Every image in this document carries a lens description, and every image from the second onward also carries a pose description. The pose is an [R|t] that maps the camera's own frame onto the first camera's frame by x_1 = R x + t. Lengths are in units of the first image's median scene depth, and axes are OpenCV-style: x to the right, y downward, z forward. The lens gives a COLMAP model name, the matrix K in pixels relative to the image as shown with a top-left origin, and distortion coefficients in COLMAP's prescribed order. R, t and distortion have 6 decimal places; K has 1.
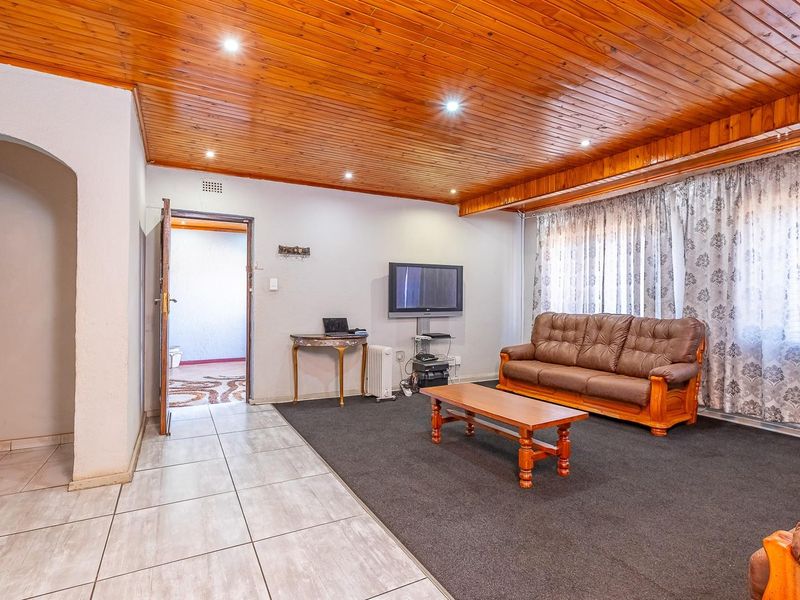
lens RADIAL K [[423.3, 0, 402.8], [0, 423.3, 302.5], [0, 0, 1]] dist [-0.011649, 0.001556]
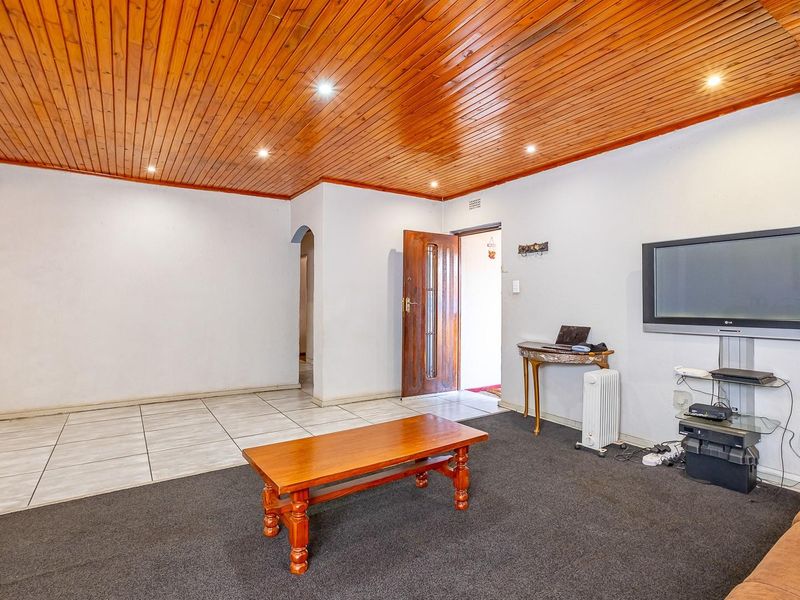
lens RADIAL K [[423.3, 0, 402.8], [0, 423.3, 302.5], [0, 0, 1]] dist [-0.011649, 0.001556]
pose [[0.090401, -0.001192, -0.995905, 0.934896], [-0.007570, 0.999970, -0.001884, -0.005297], [0.995877, 0.007709, 0.090390, 0.980286]]
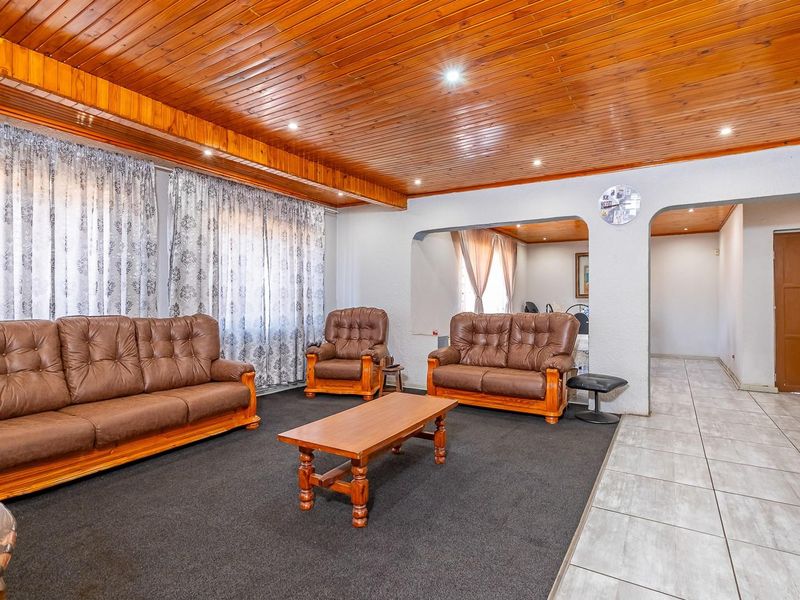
lens RADIAL K [[423.3, 0, 402.8], [0, 423.3, 302.5], [0, 0, 1]] dist [-0.011649, 0.001556]
pose [[-0.491194, -0.006734, 0.871024, -0.535574], [-0.000722, 0.999973, 0.007324, -0.000576], [-0.871050, 0.002969, -0.491186, 1.367055]]
